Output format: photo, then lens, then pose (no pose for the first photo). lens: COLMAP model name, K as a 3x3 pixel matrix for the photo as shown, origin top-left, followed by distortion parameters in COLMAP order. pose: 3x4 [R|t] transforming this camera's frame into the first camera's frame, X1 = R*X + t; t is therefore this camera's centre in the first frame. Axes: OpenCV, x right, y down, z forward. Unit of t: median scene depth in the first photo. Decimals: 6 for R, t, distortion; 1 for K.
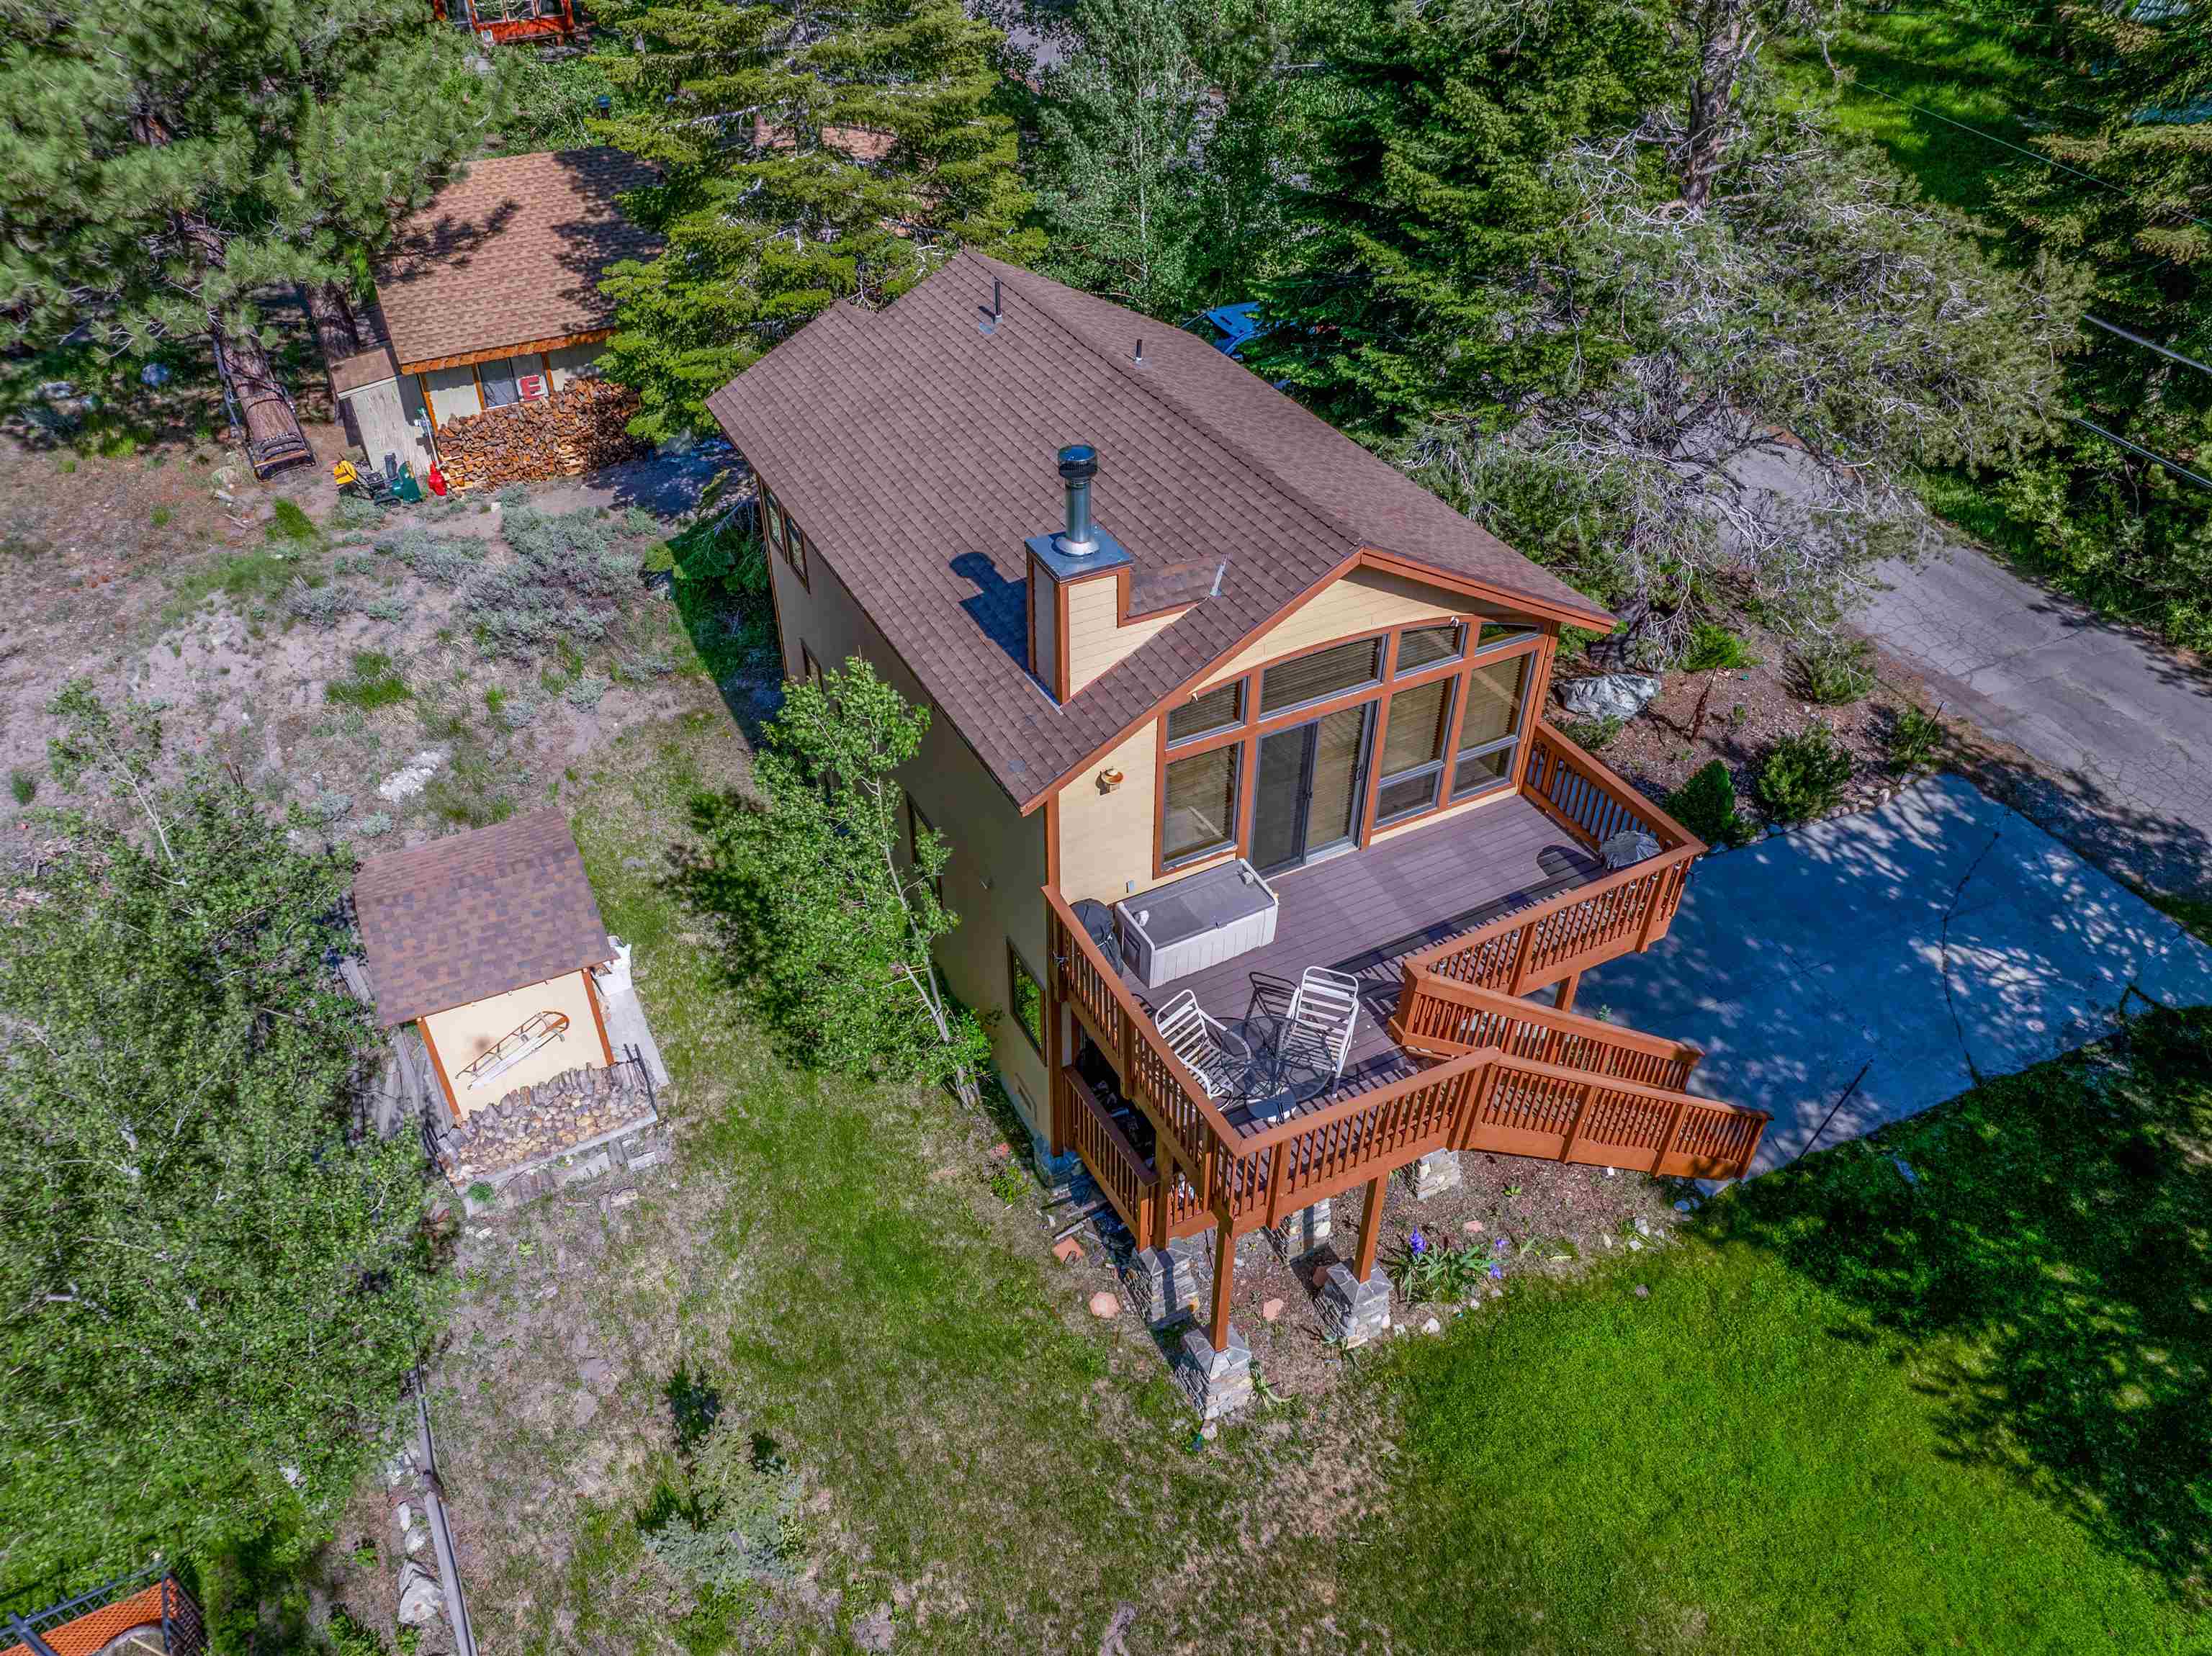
lens RADIAL K [[1542.2, 0, 1106.0], [0, 1542.2, 828.0], [0, 0, 1]] dist [-0.042054, -0.000535]
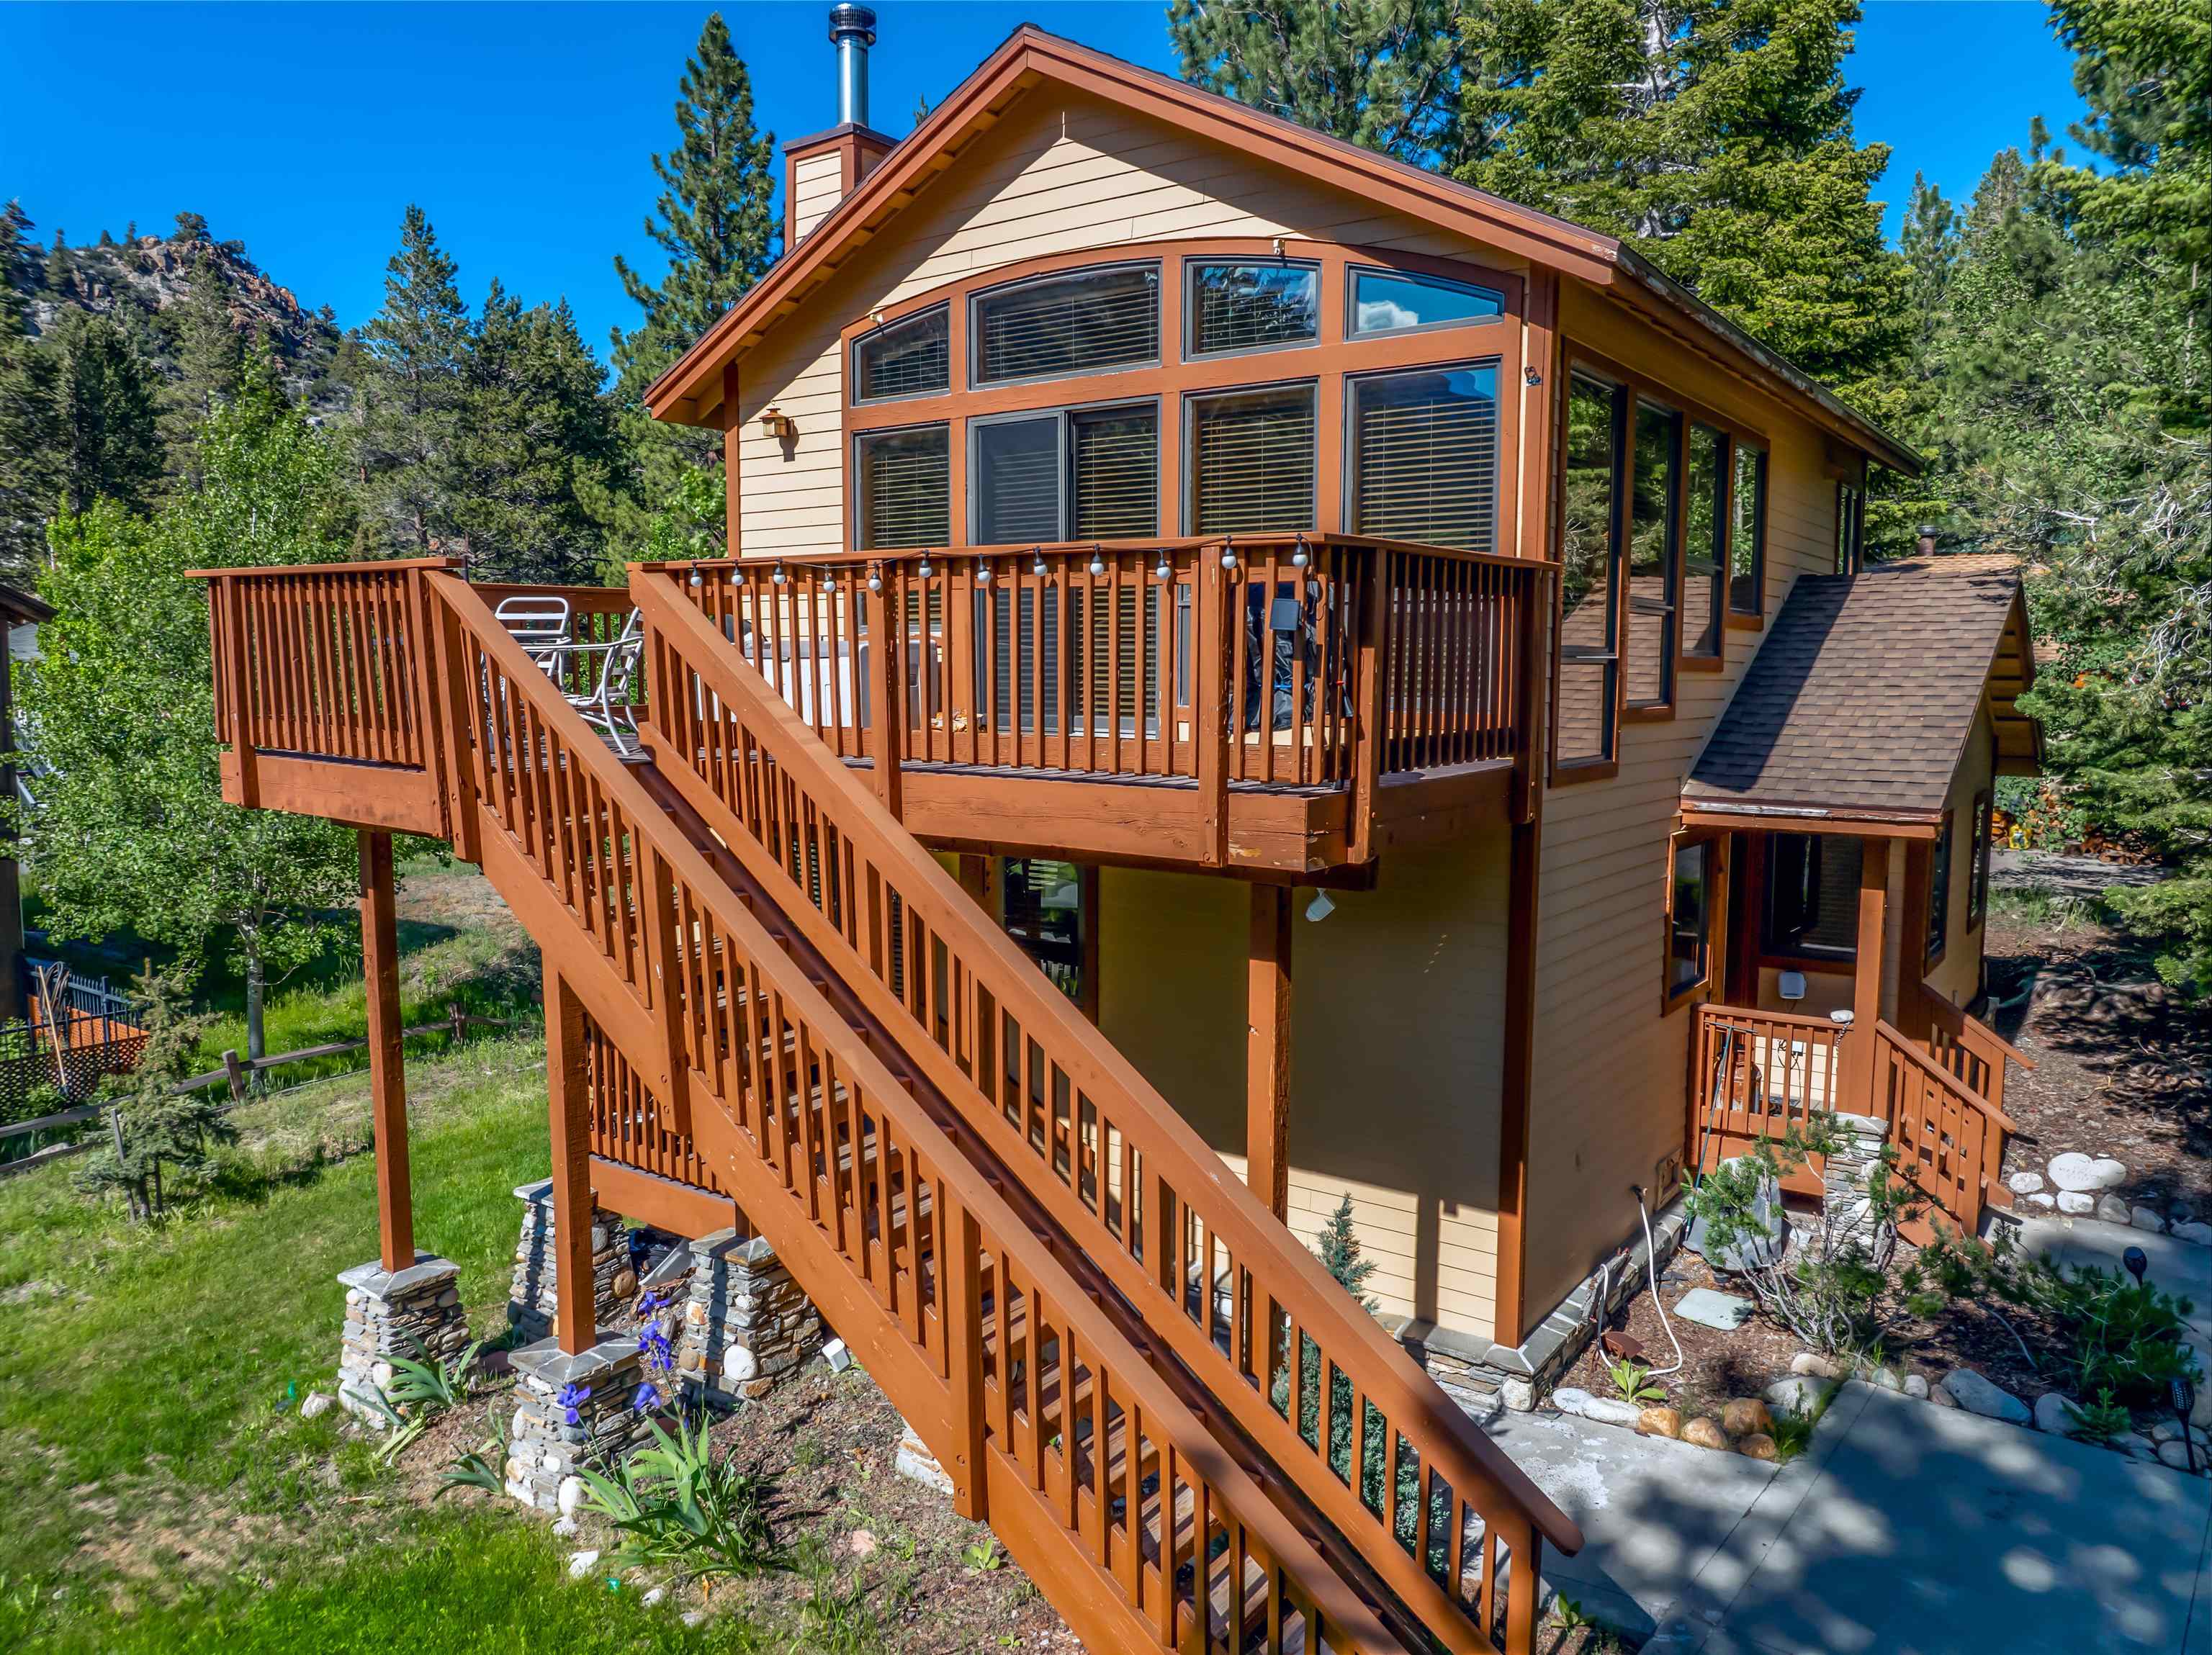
lens RADIAL K [[1545.3, 0, 1106.0], [0, 1545.3, 827.5], [0, 0, 1]] dist [-0.062877, 0.042047]
pose [[0.444605, 0.092657, -0.890921, 0.630457], [-0.560832, 0.804340, -0.196225, 0.151283], [0.698422, 0.586900, 0.409579, 0.777879]]
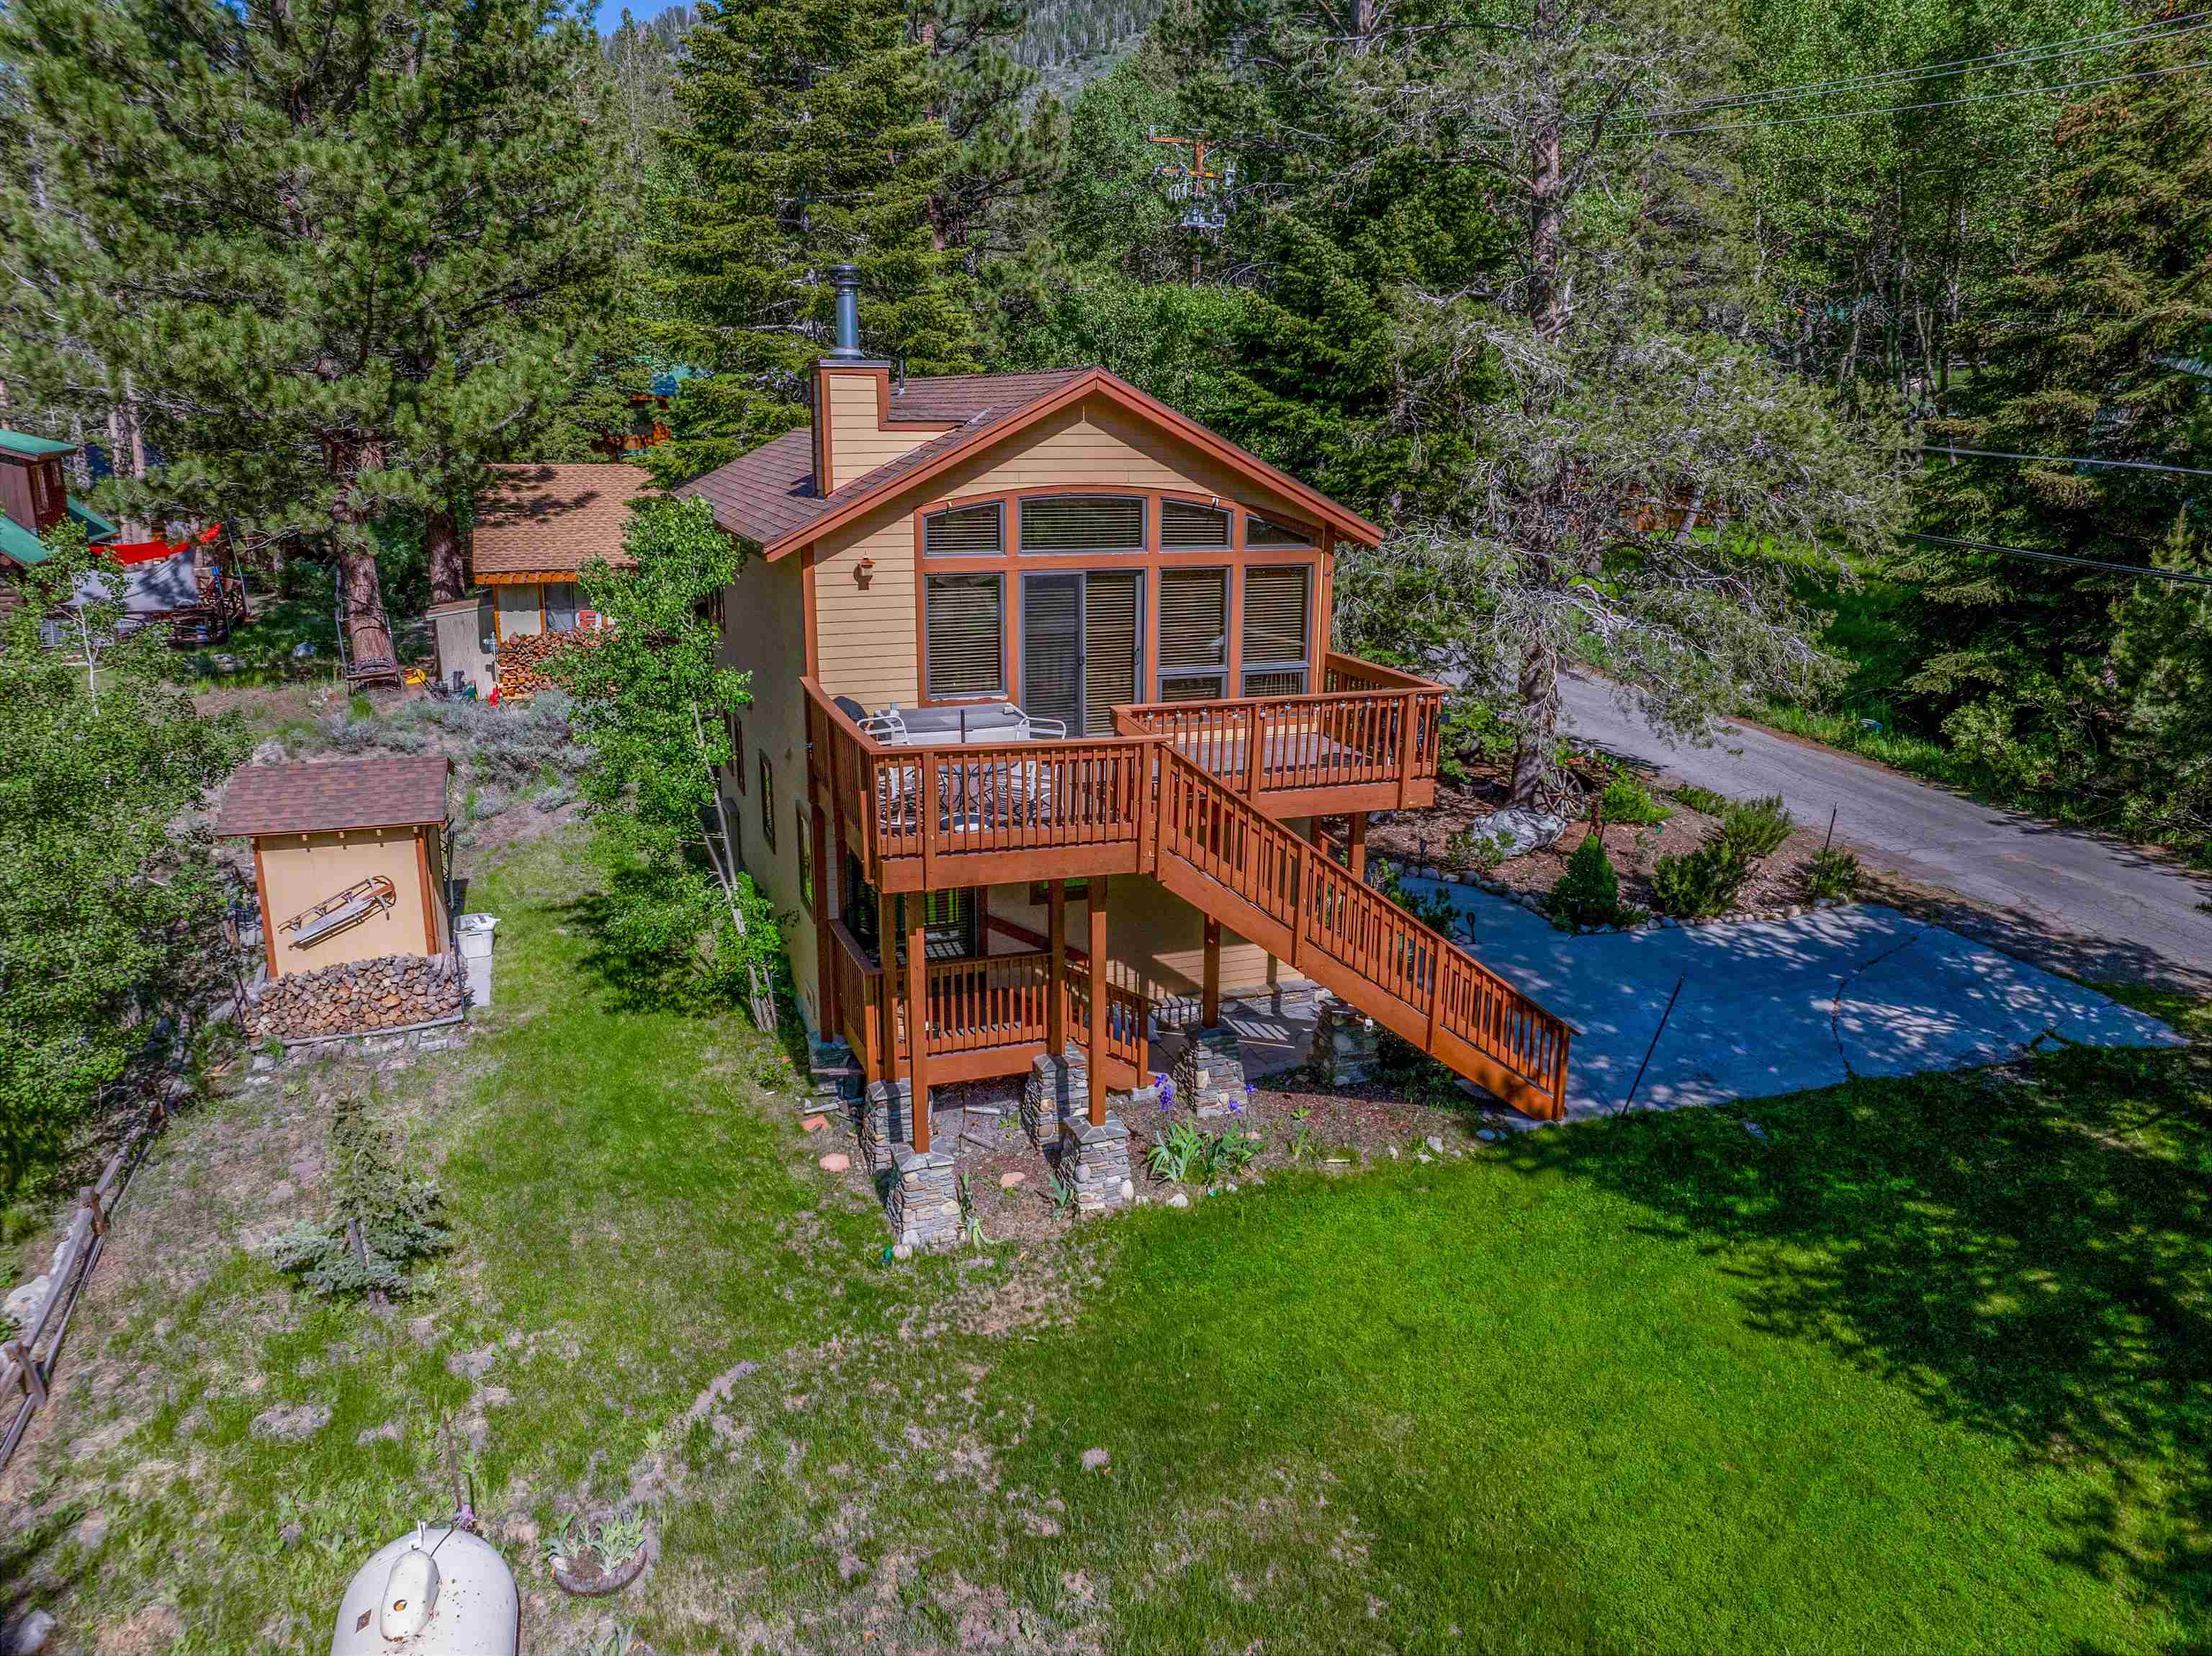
lens RADIAL K [[1548.6, 0, 1101.4], [0, 1548.6, 829.9], [0, 0, 1]] dist [-0.037682, 0.001086]
pose [[0.991434, 0.034376, -0.126007, 0.266519], [-0.082083, 0.914410, -0.396379, 0.475260], [0.101596, 0.403327, 0.909399, 0.075289]]
